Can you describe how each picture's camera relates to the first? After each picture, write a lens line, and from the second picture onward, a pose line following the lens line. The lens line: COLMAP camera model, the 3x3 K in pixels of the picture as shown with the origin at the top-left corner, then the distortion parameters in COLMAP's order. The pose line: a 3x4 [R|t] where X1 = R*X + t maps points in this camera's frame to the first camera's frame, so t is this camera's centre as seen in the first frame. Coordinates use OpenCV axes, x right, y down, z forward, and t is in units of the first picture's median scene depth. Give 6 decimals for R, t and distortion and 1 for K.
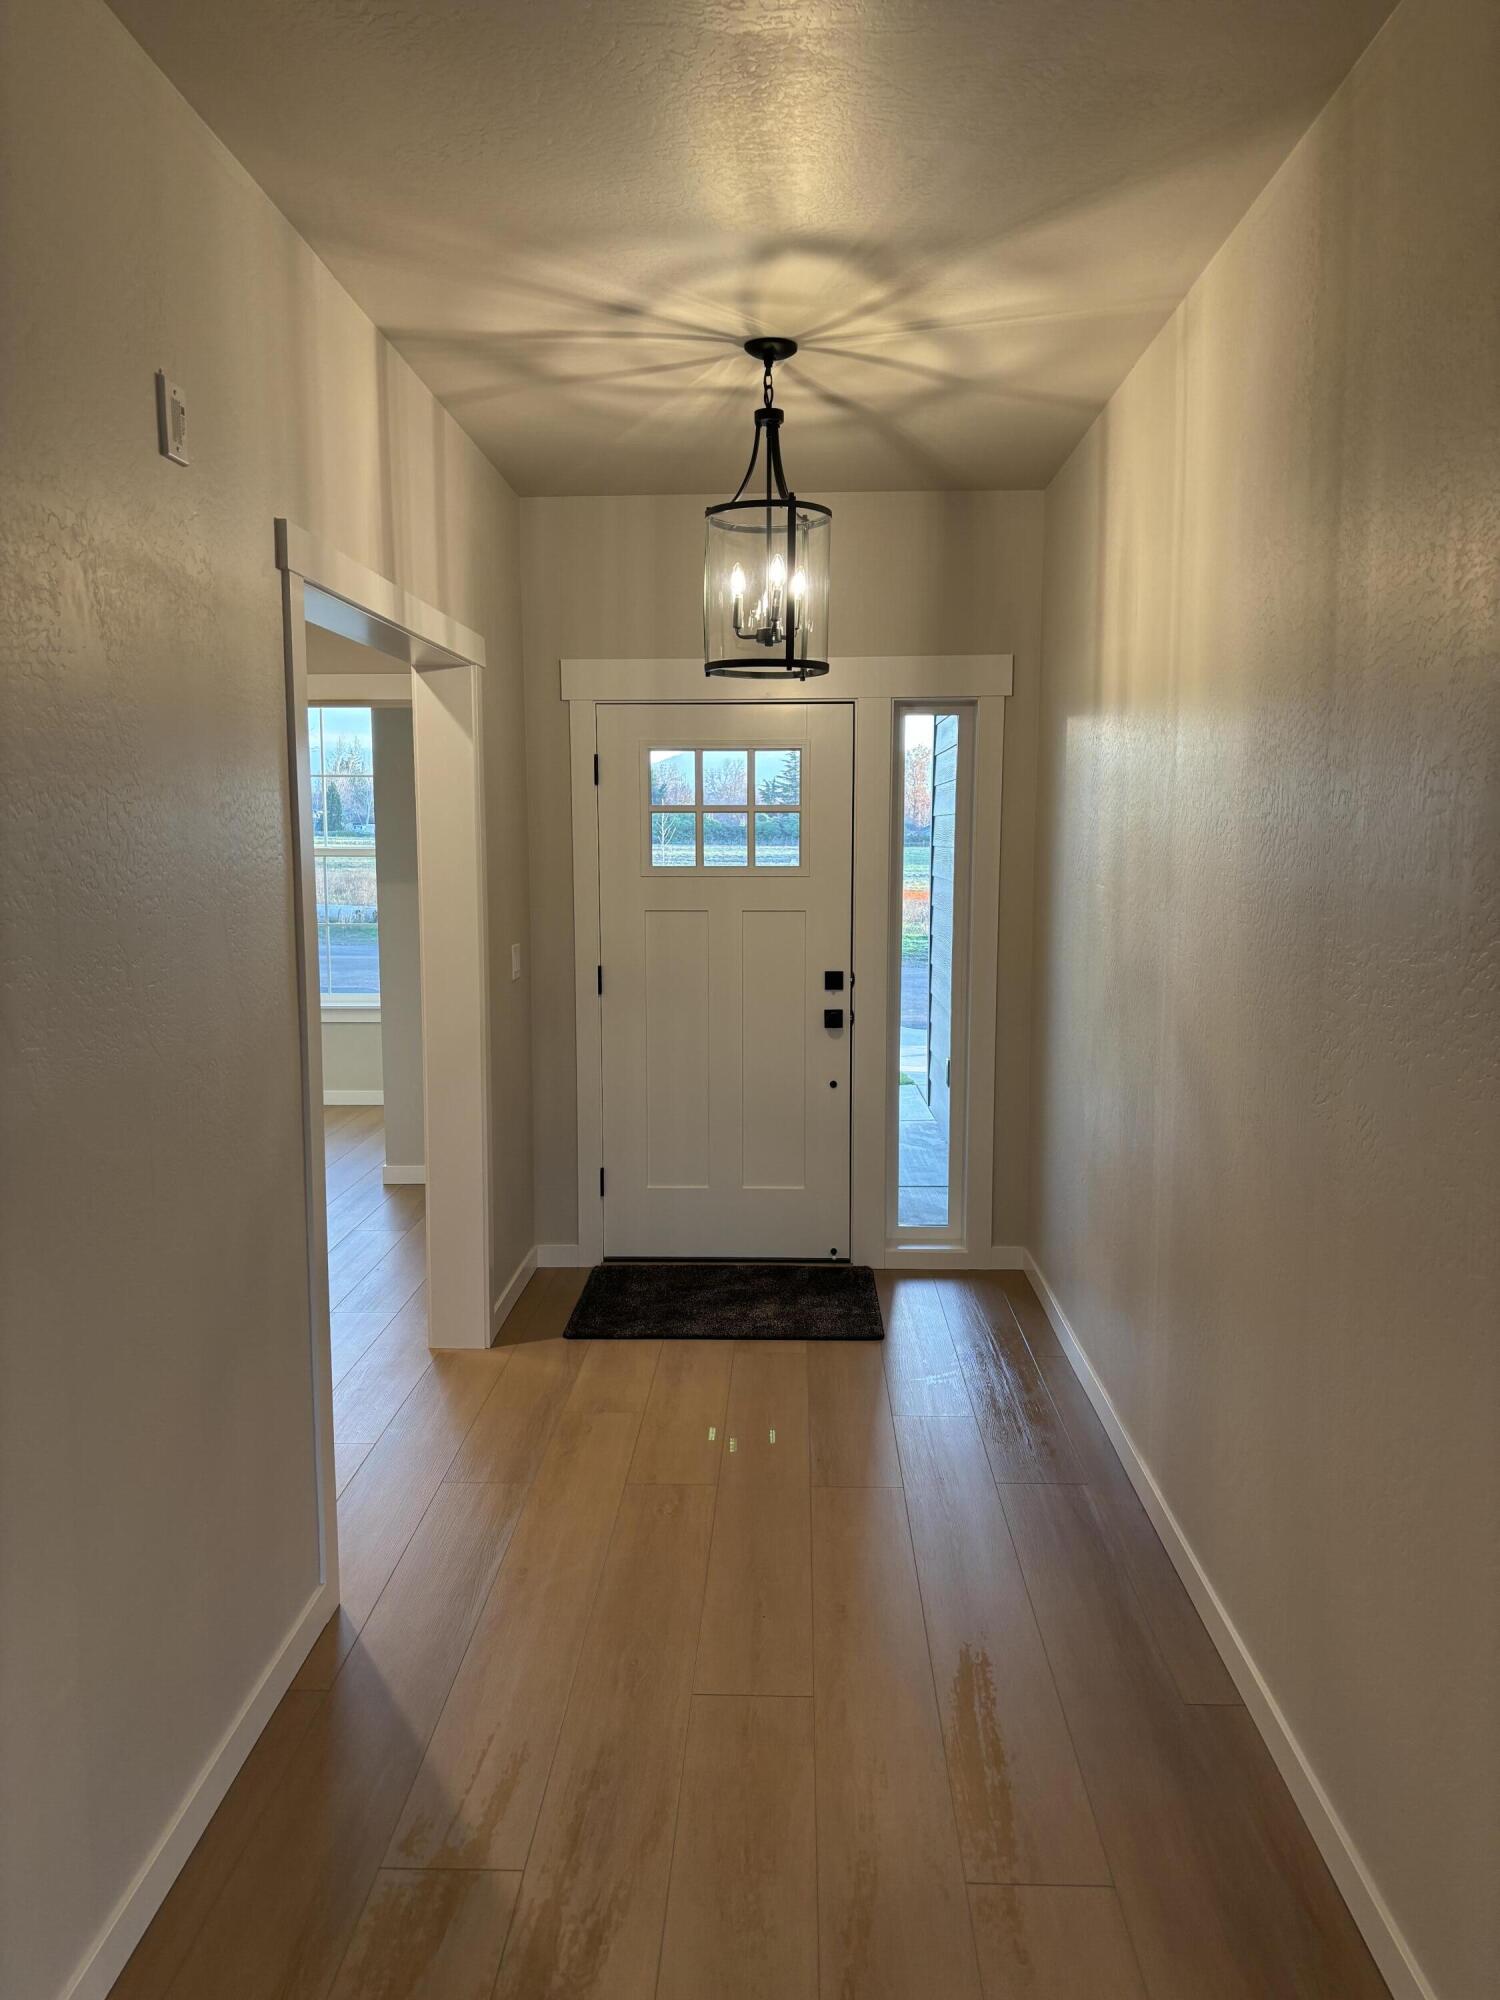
lens RADIAL K [[1508.6, 0, 750.0], [0, 1508.6, 1000.0], [0, 0, 1]] dist [0.022631, -0.001161]
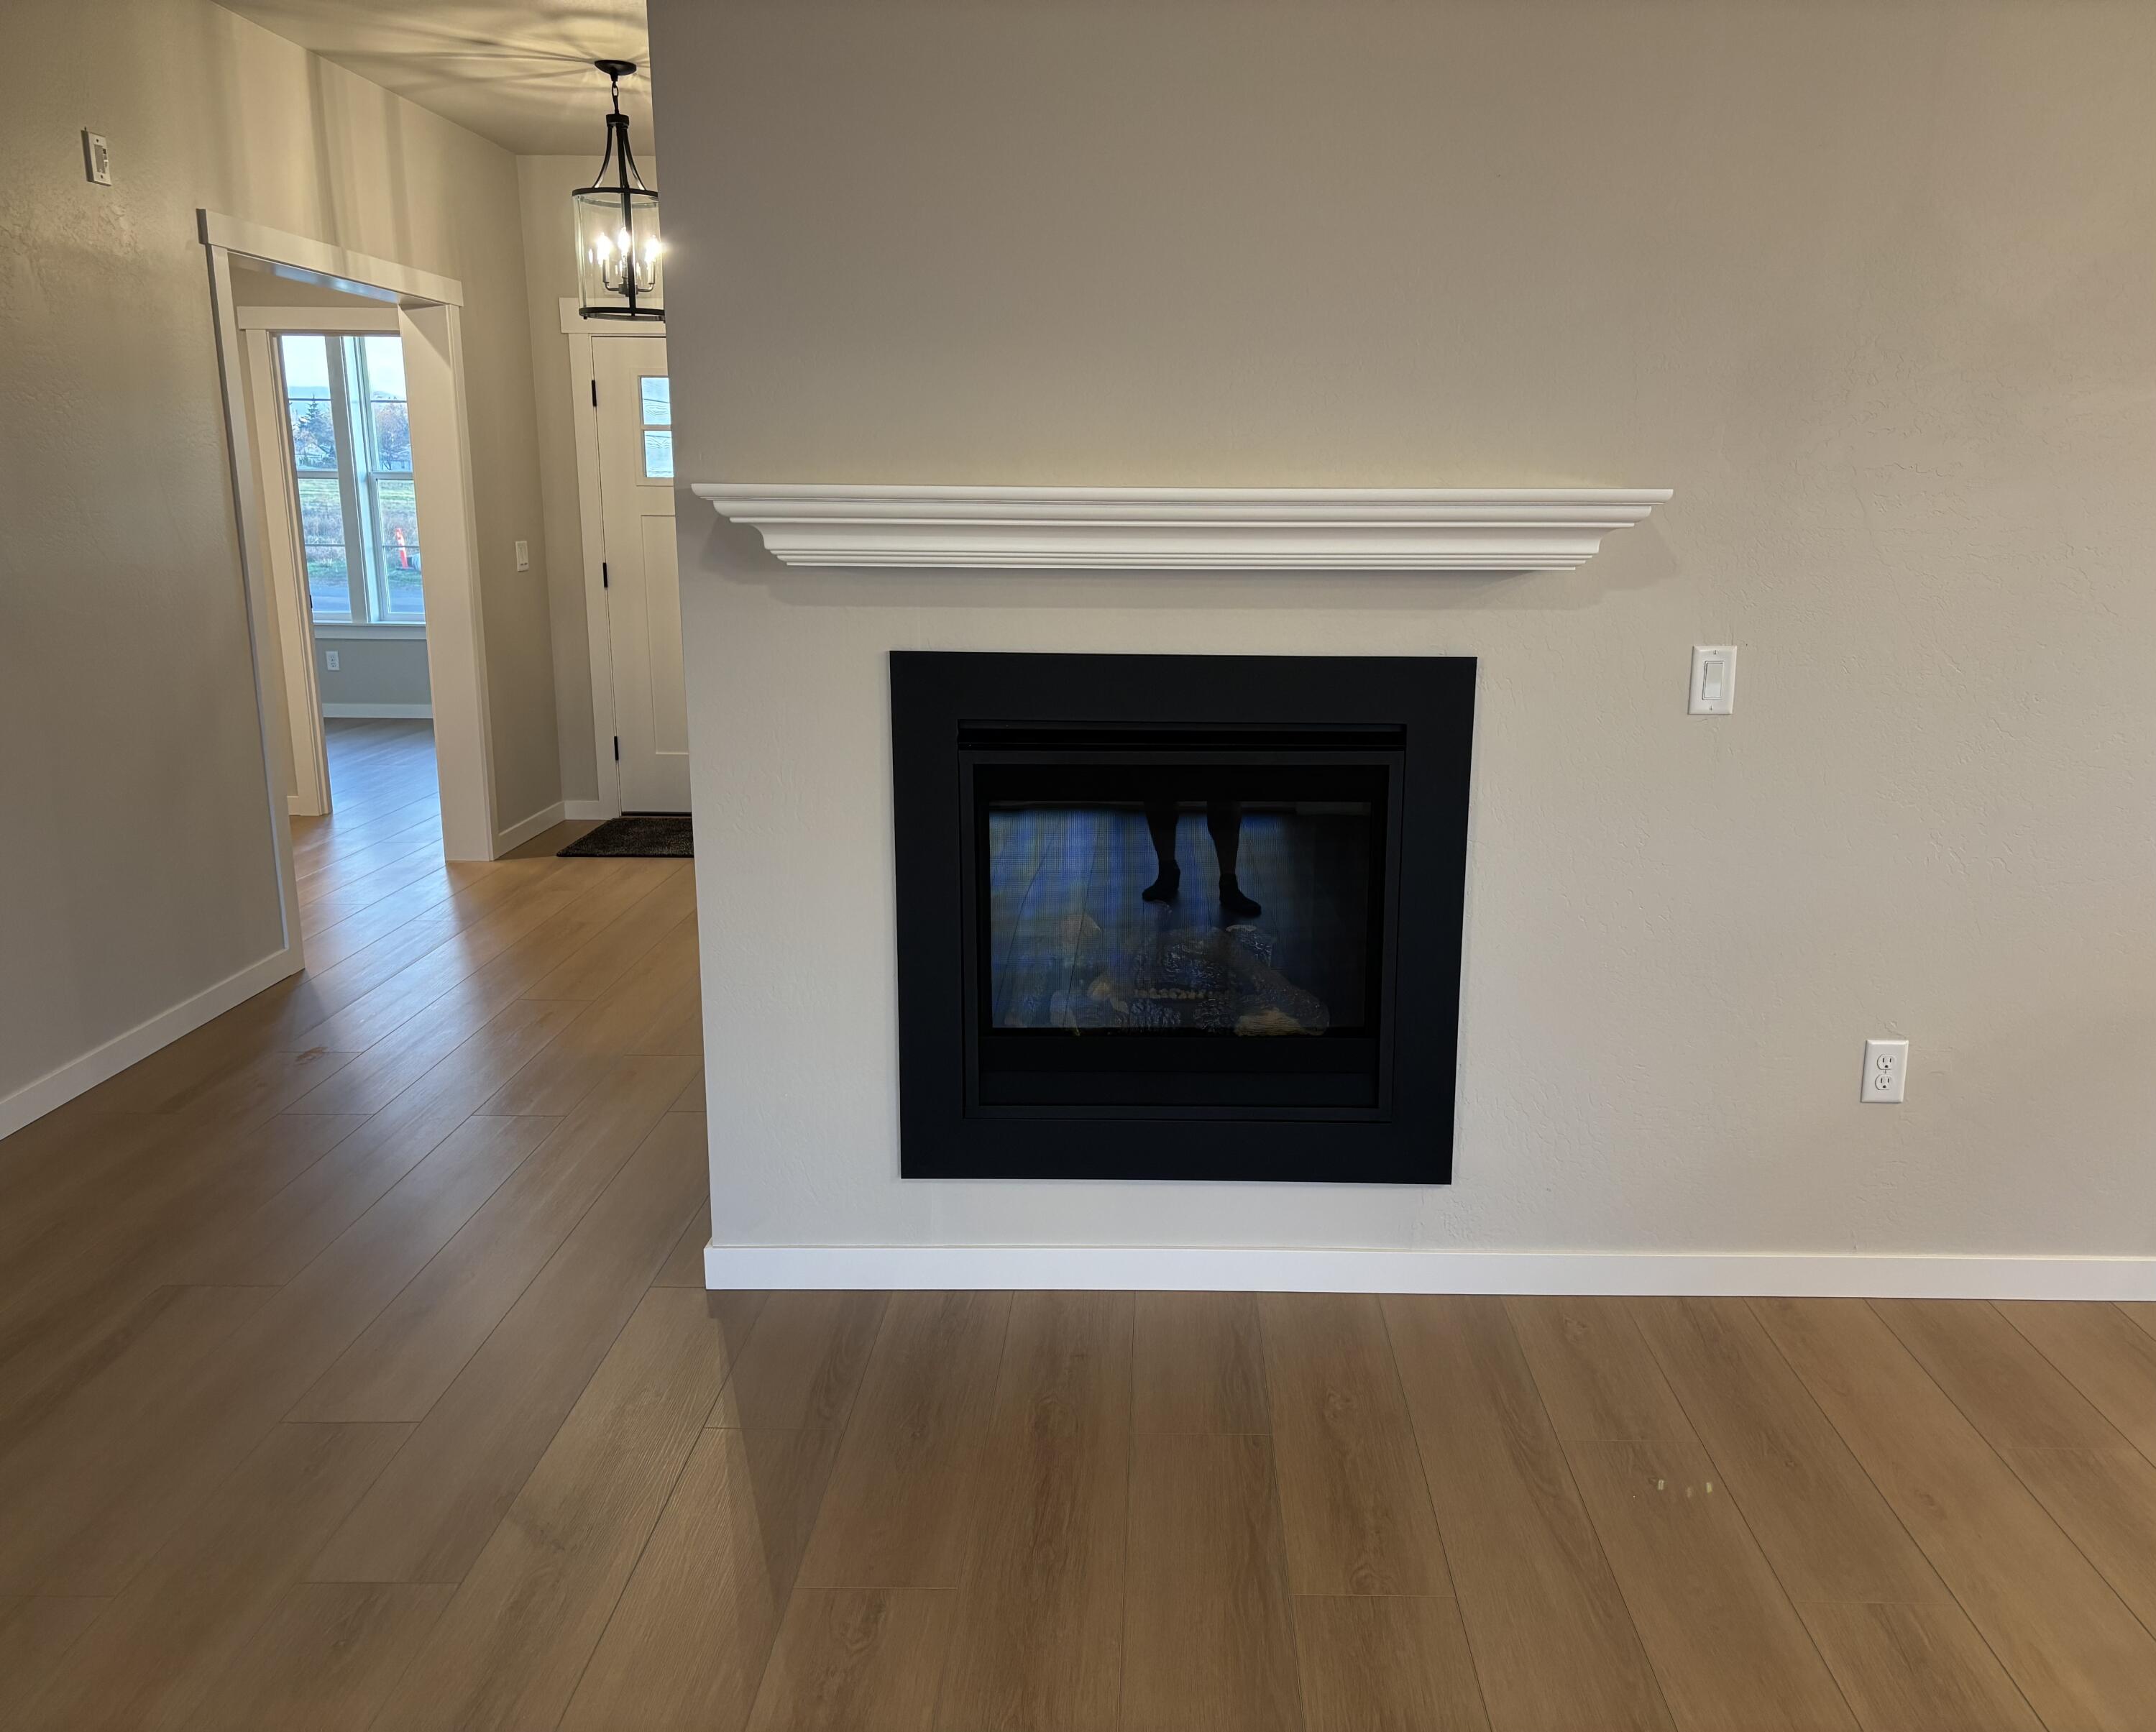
lens RADIAL K [[1752.5, 0, 1180.3], [0, 1752.5, 860.7], [0, 0, 1]] dist [0.041477, -0.054210]
pose [[0.999096, -0.000054, 0.042516, 0.440642], [-0.004121, 0.995167, 0.098113, 0.108127], [-0.042316, -0.098199, 0.994267, -0.626223]]
